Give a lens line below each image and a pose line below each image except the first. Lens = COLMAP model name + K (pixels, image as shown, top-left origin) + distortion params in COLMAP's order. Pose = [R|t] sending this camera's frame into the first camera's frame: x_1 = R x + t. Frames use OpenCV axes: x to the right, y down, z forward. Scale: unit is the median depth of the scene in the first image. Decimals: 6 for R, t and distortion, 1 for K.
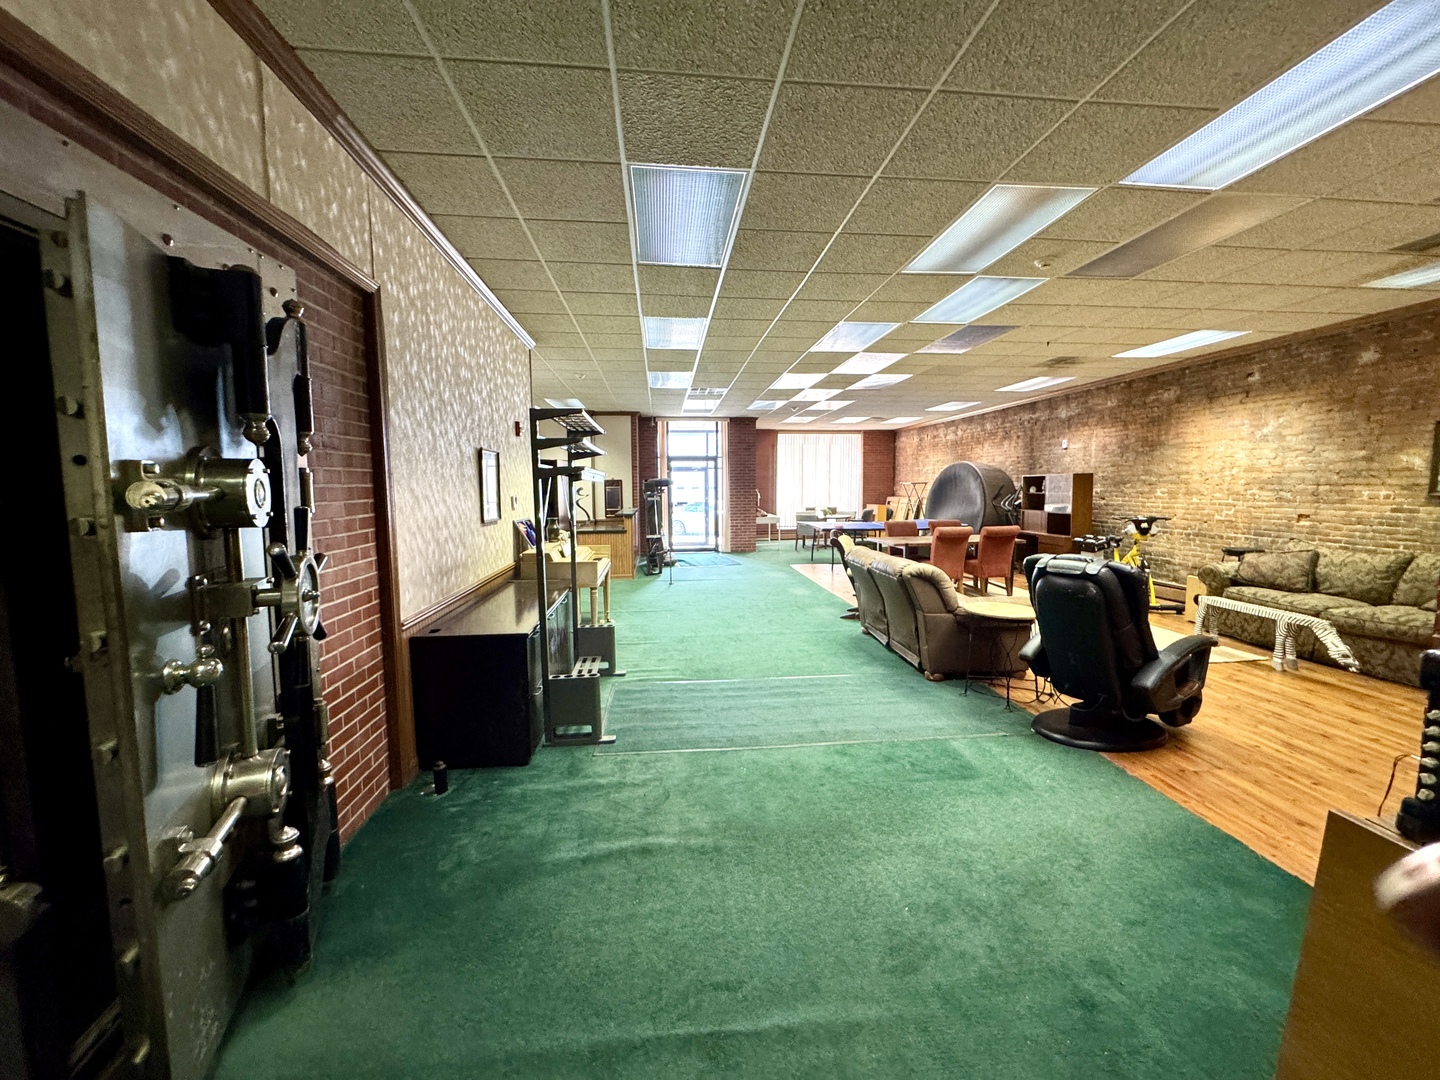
lens RADIAL K [[571.6, 0, 716.8], [0, 571.6, 540.3], [0, 0, 1]] dist [-0.004294, 0.000640]
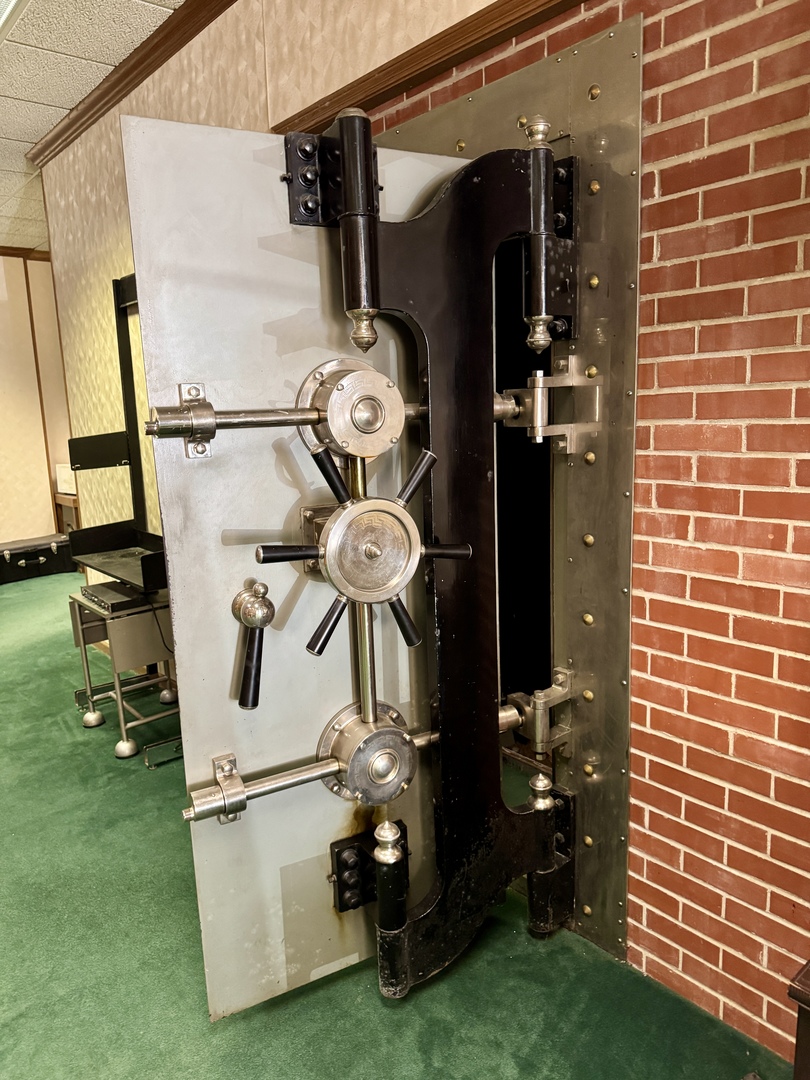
lens RADIAL K [[752.3, 0, 408.7], [0, 752.3, 539.2], [0, 0, 1]] dist [0.047621, -0.047500]
pose [[-0.816528, 0.133460, -0.561668, -0.014391], [-0.018428, 0.966390, 0.256418, -0.048493], [0.577012, 0.219723, -0.786625, 0.503842]]
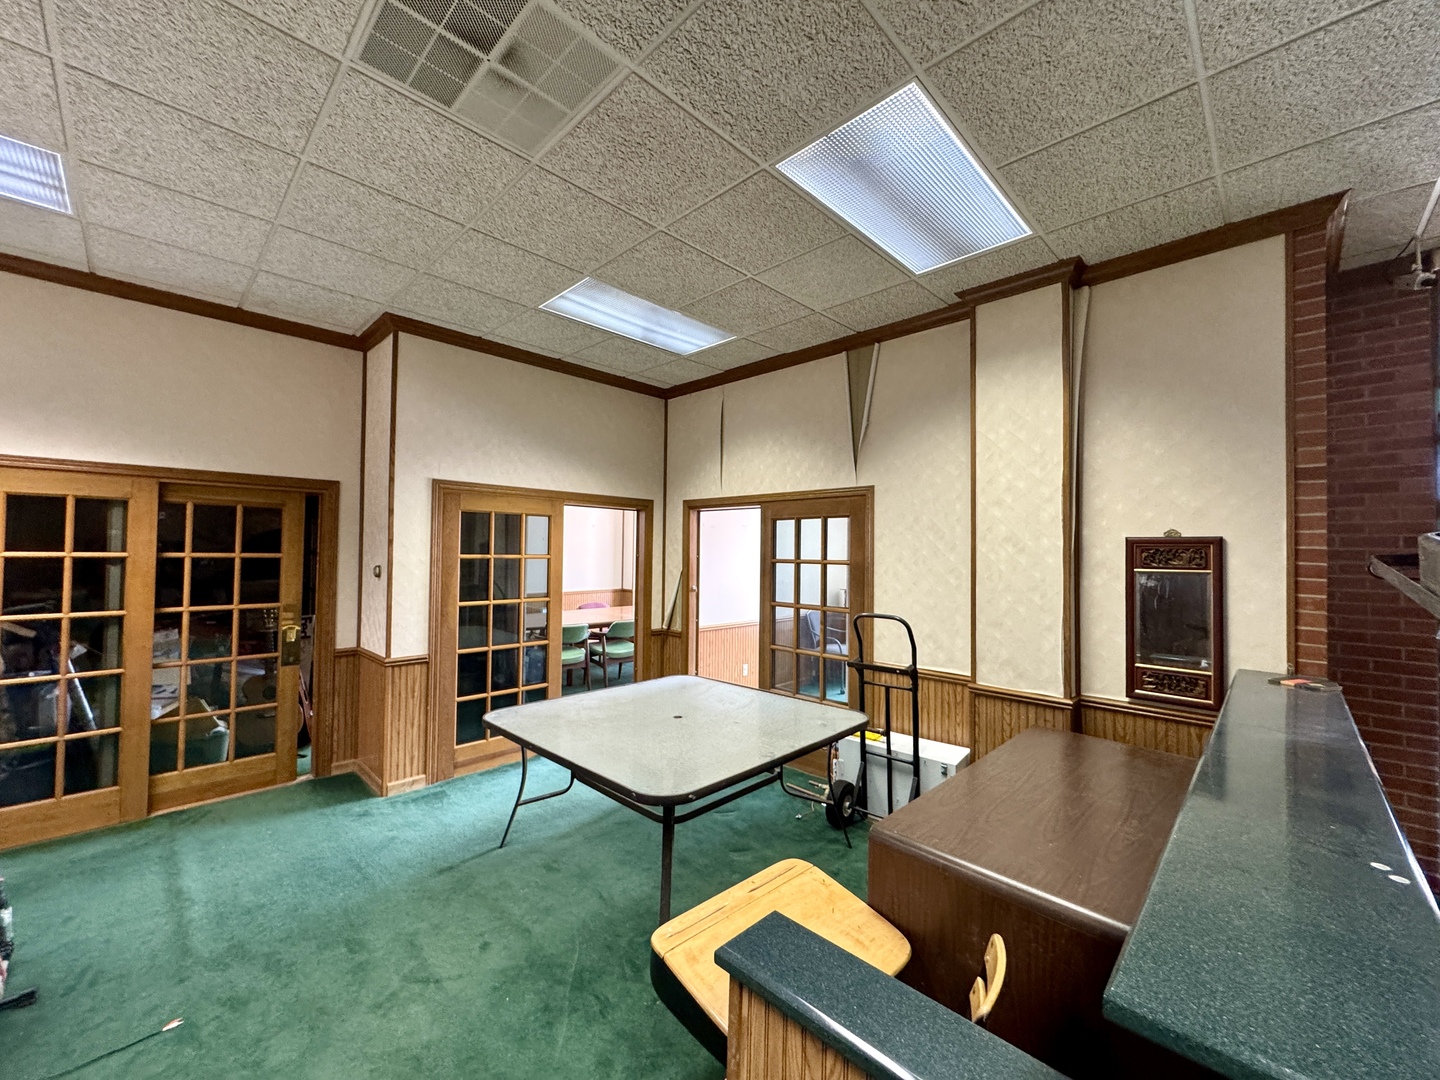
lens RADIAL K [[571.6, 0, 718.8], [0, 571.6, 536.3], [0, 0, 1]] dist [-0.004294, 0.000640]
pose [[0.640098, -0.006925, -0.768262, -0.213620], [-0.090228, 0.992362, -0.084121, -0.123547], [0.762977, 0.123164, 0.634584, 1.251060]]
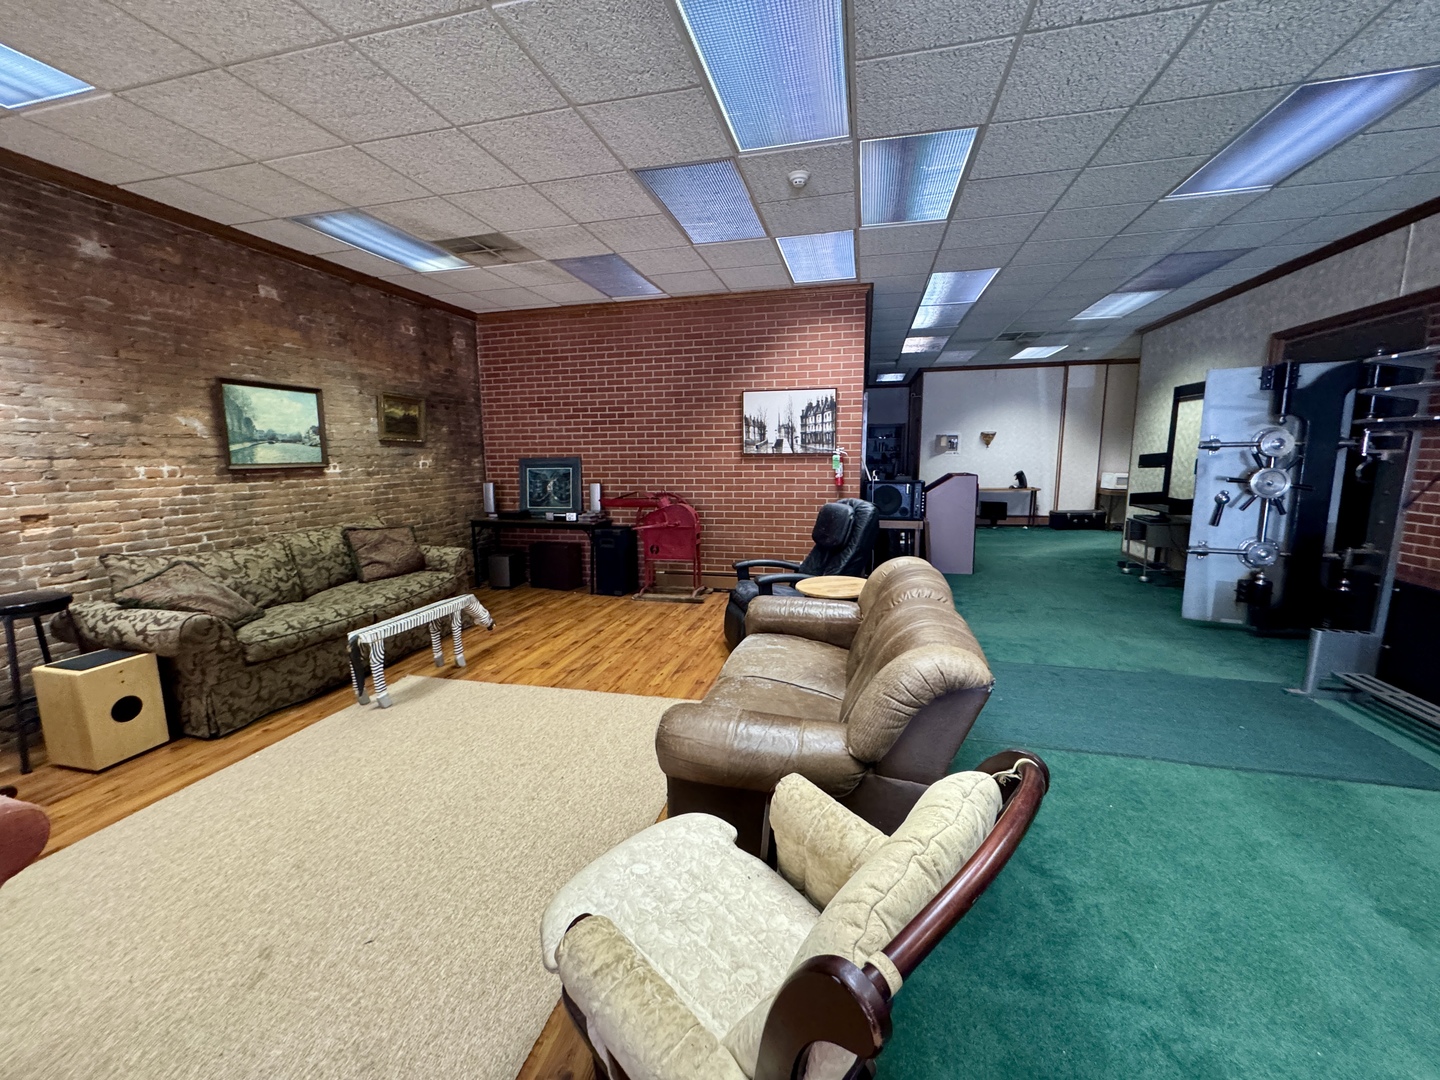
lens RADIAL K [[571.6, 0, 720.0], [0, 571.6, 539.0], [0, 0, 1]] dist [-0.004294, 0.000640]
pose [[-0.942312, -0.035564, 0.332840, 0.221973], [0.047691, 0.969932, 0.238656, -0.102783], [-0.331320, 0.240762, -0.912283, 1.099583]]
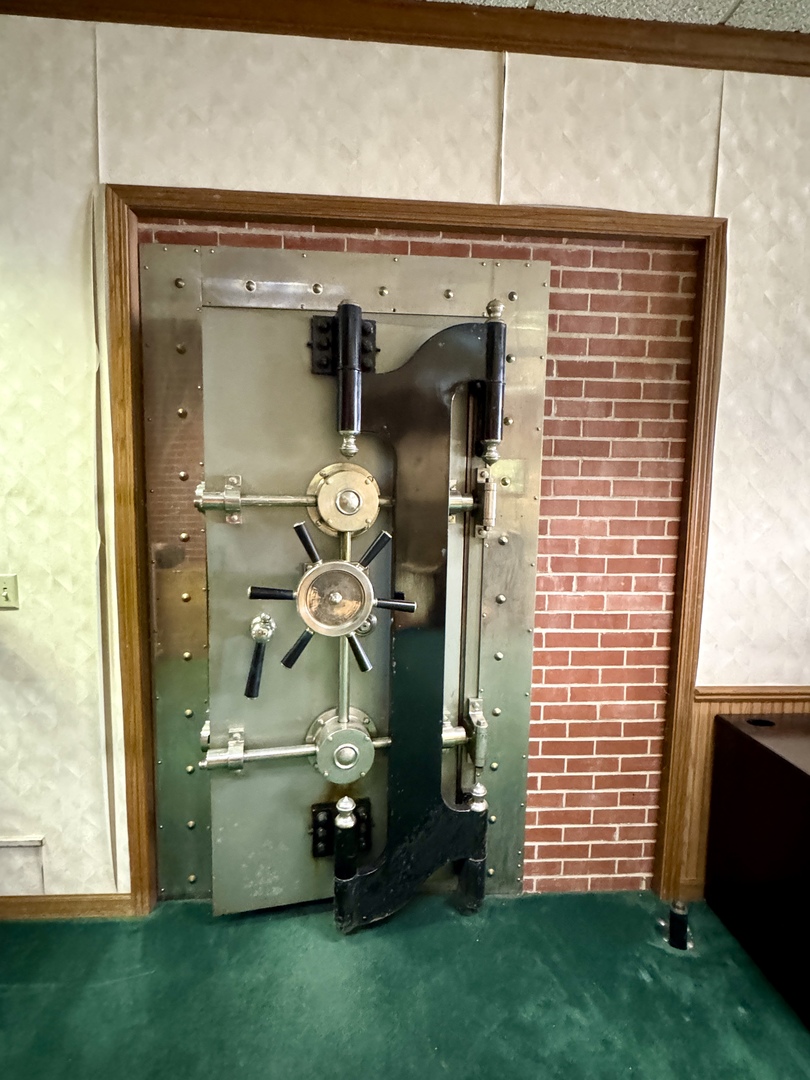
lens RADIAL K [[557.8, 0, 407.0], [0, 557.8, 543.0], [0, 0, 1]] dist [0.004537, -0.001347]
pose [[-0.037760, 0.107150, -0.993526, 0.063894], [-0.113426, 0.987350, 0.110794, -0.032625], [0.992829, 0.116875, -0.025129, 0.269576]]
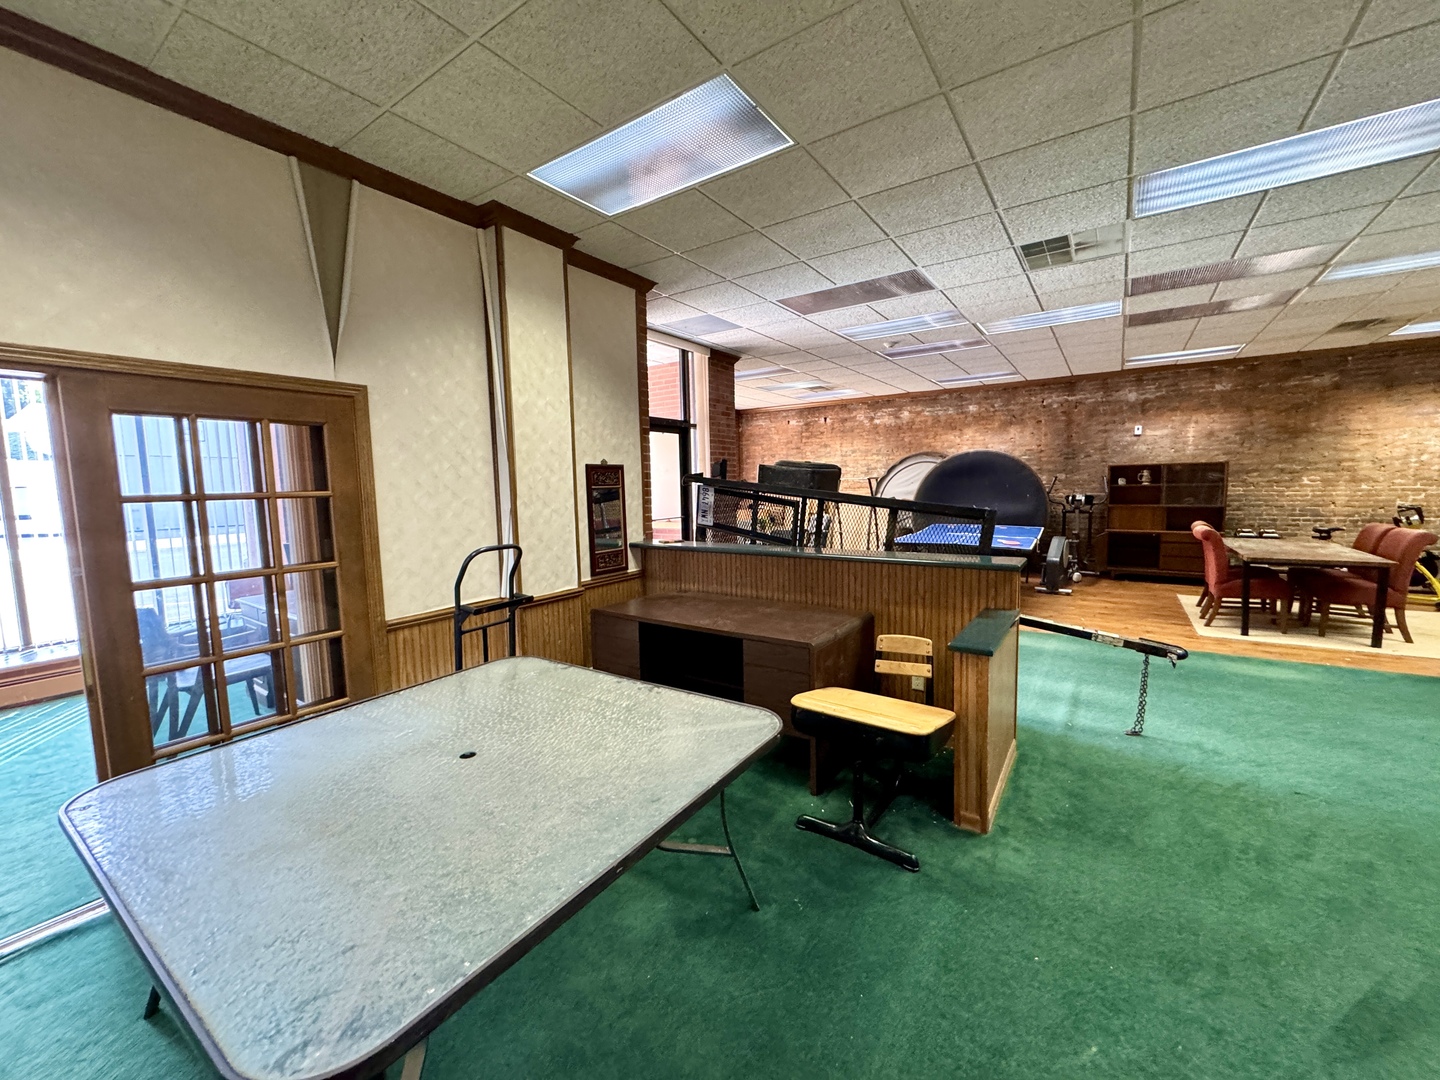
lens RADIAL K [[571.6, 0, 723.0], [0, 571.6, 538.0], [0, 0, 1]] dist [-0.004294, 0.000640]
pose [[0.642909, -0.079252, 0.761831, -0.691971], [0.089142, 0.995616, 0.028346, -0.114602], [-0.760737, 0.049687, 0.647155, 1.264560]]
